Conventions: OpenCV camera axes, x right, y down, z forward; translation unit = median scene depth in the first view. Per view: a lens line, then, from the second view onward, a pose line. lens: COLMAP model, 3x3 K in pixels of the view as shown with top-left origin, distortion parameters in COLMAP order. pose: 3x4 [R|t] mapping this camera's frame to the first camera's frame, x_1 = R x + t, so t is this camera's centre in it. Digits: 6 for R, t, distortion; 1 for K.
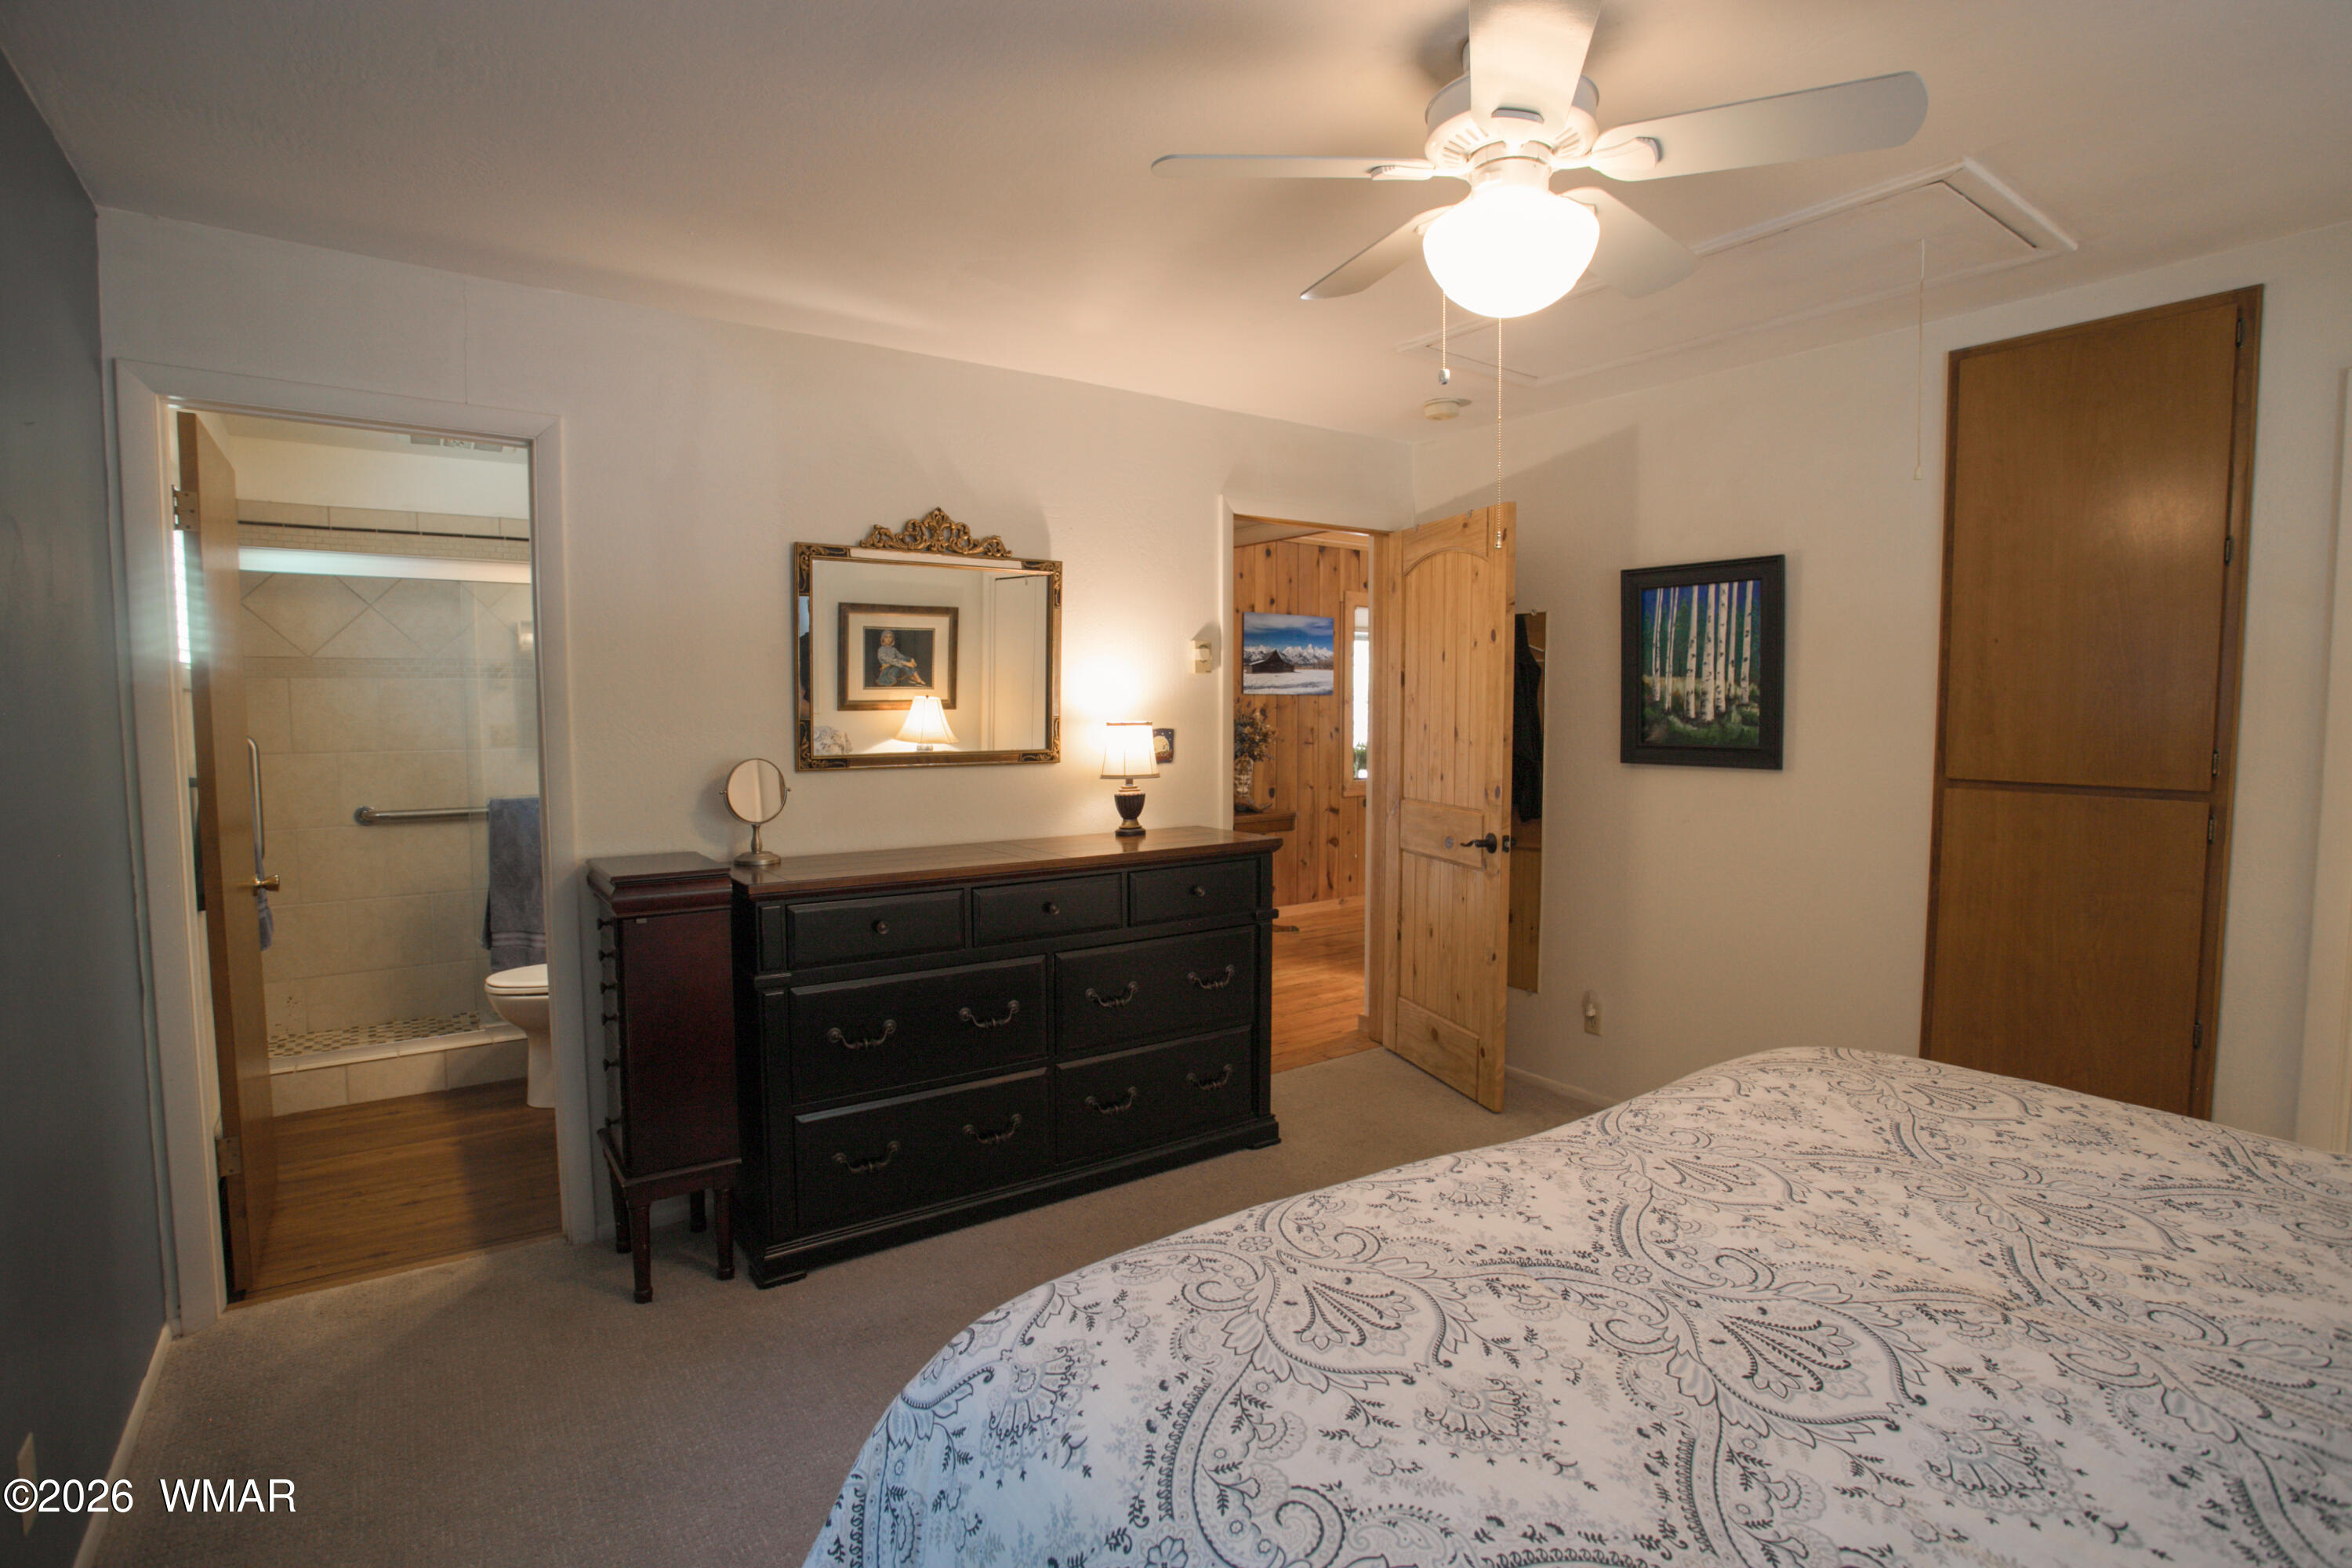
lens RADIAL K [[1153.2, 0, 1195.5], [0, 1153.2, 773.9], [0, 0, 1]] dist [-0.079368, 0.042691]
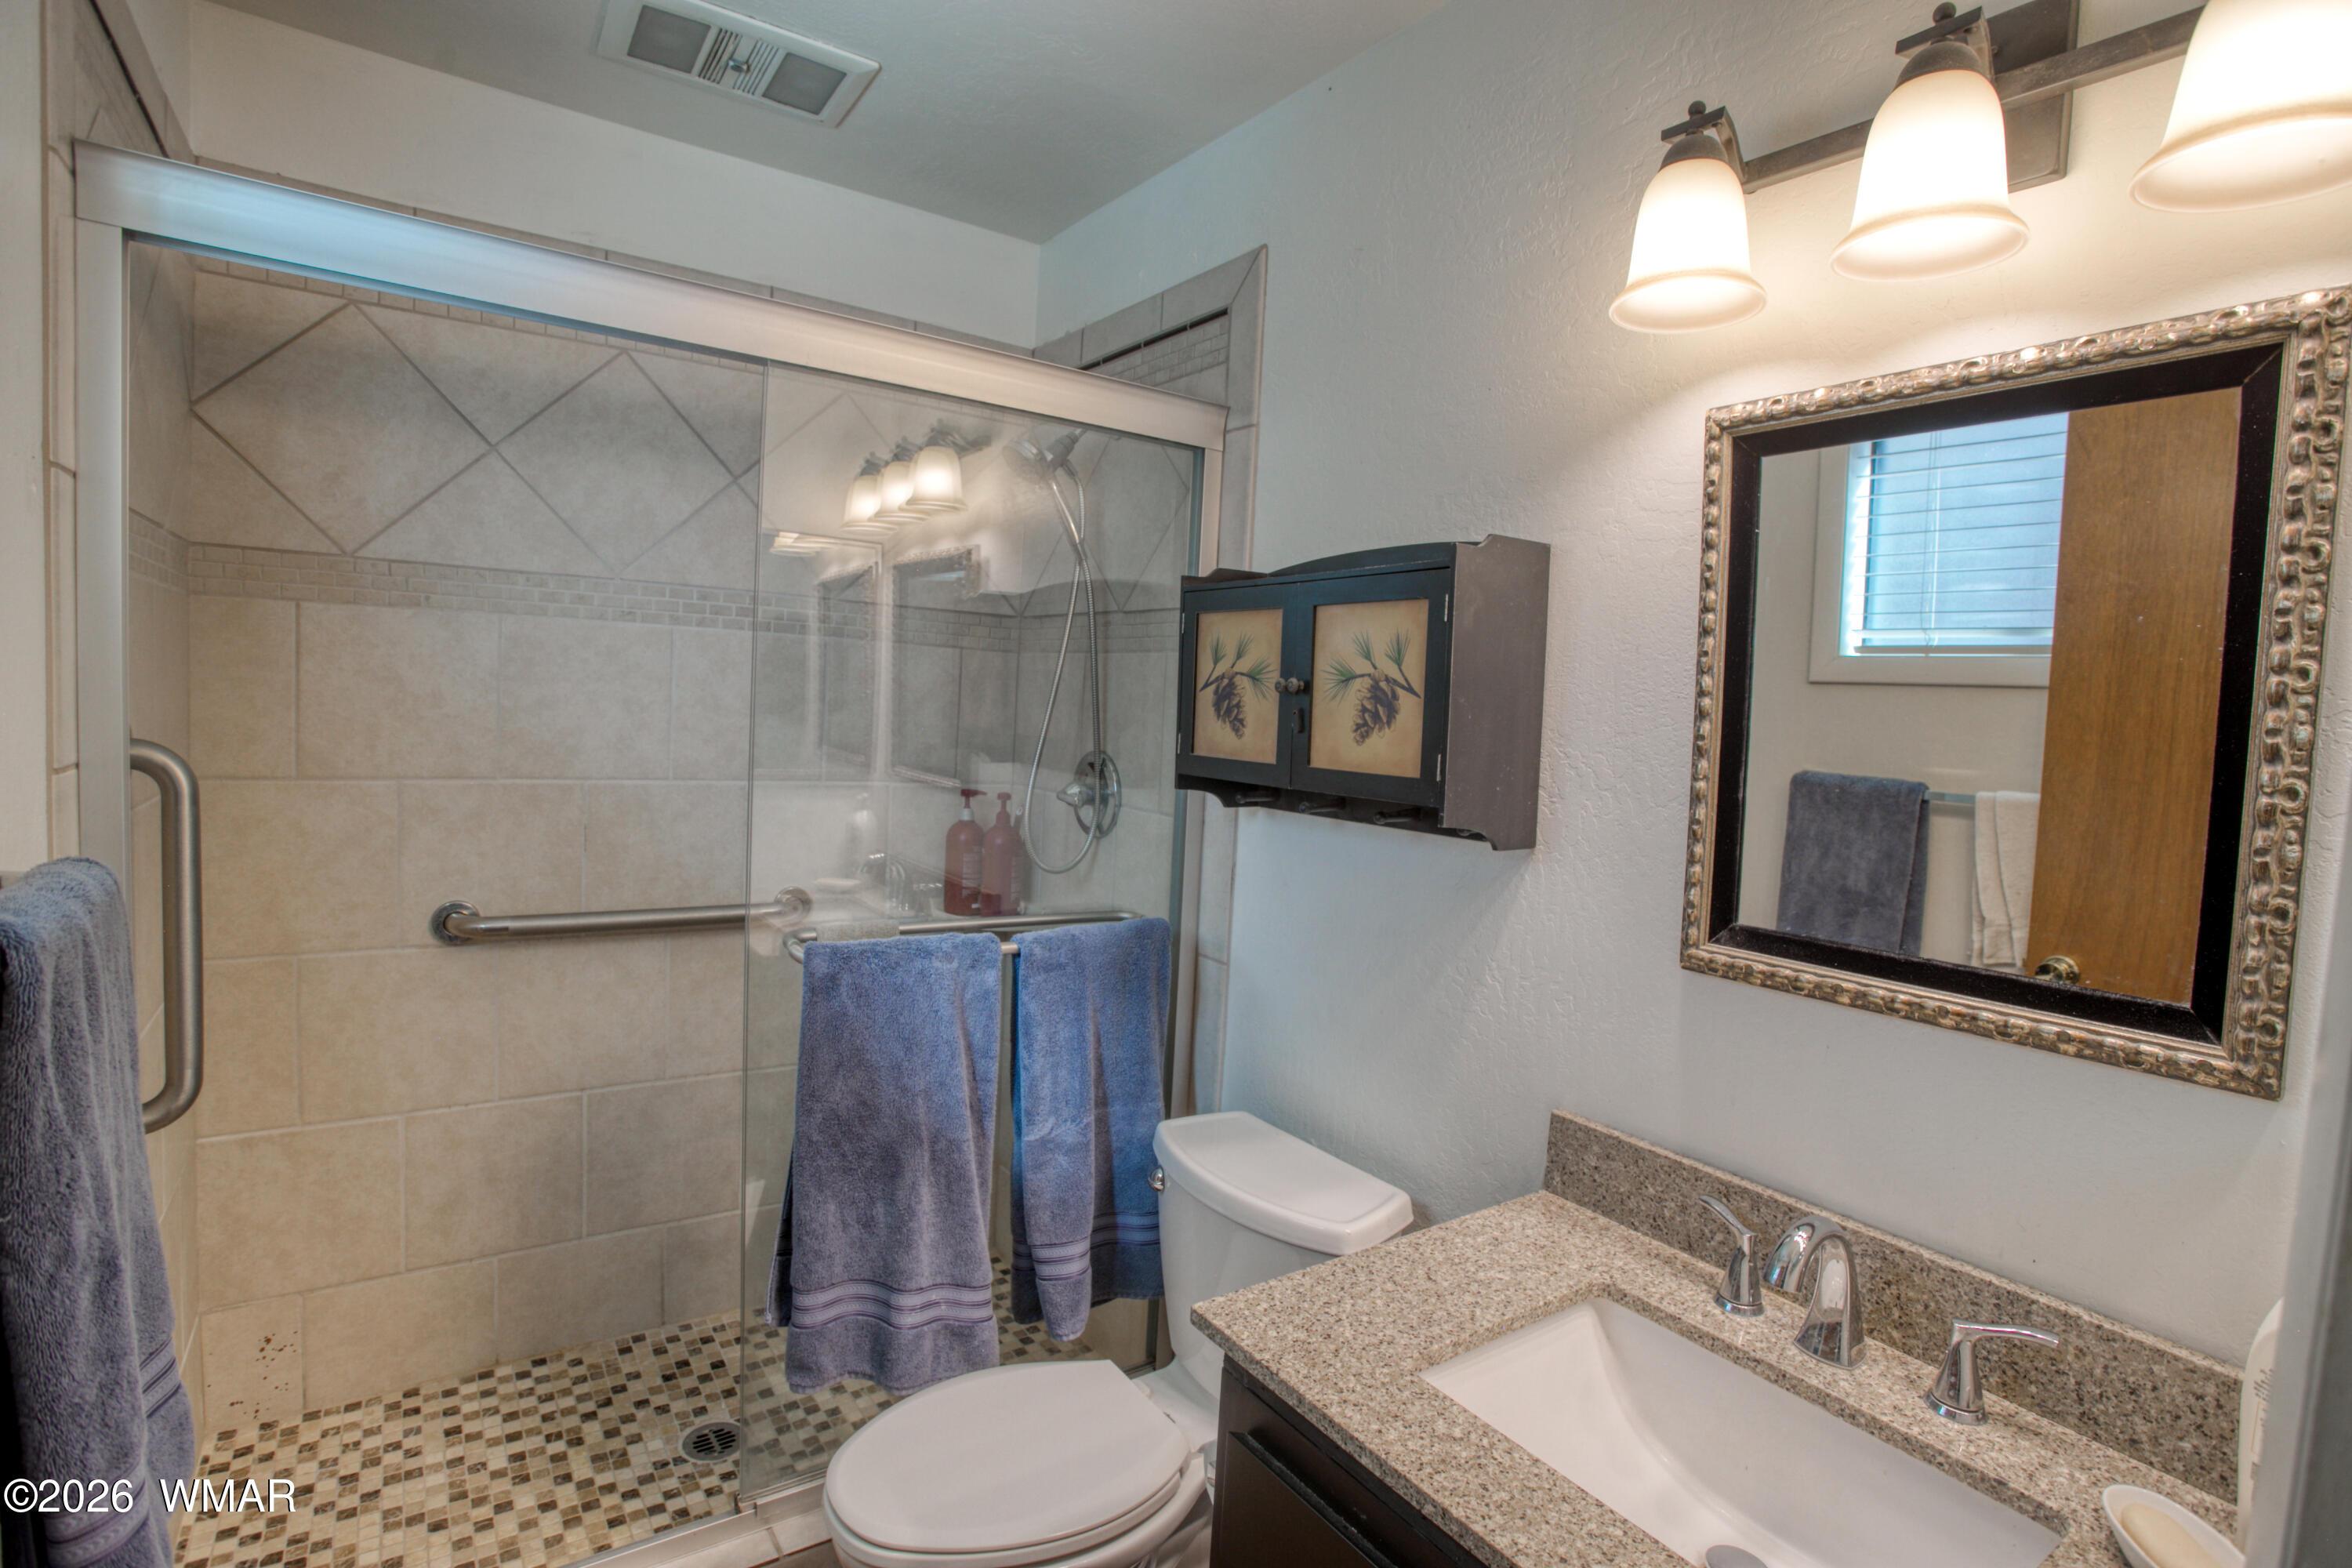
lens RADIAL K [[1153.2, 0, 1195.5], [0, 1153.2, 773.9], [0, 0, 1]] dist [-0.079368, 0.042691]
pose [[0.998516, 0.053509, -0.010125, -0.482292], [-0.053467, 0.998560, 0.004334, -0.042795], [0.010342, -0.003786, 0.999939, 0.600449]]
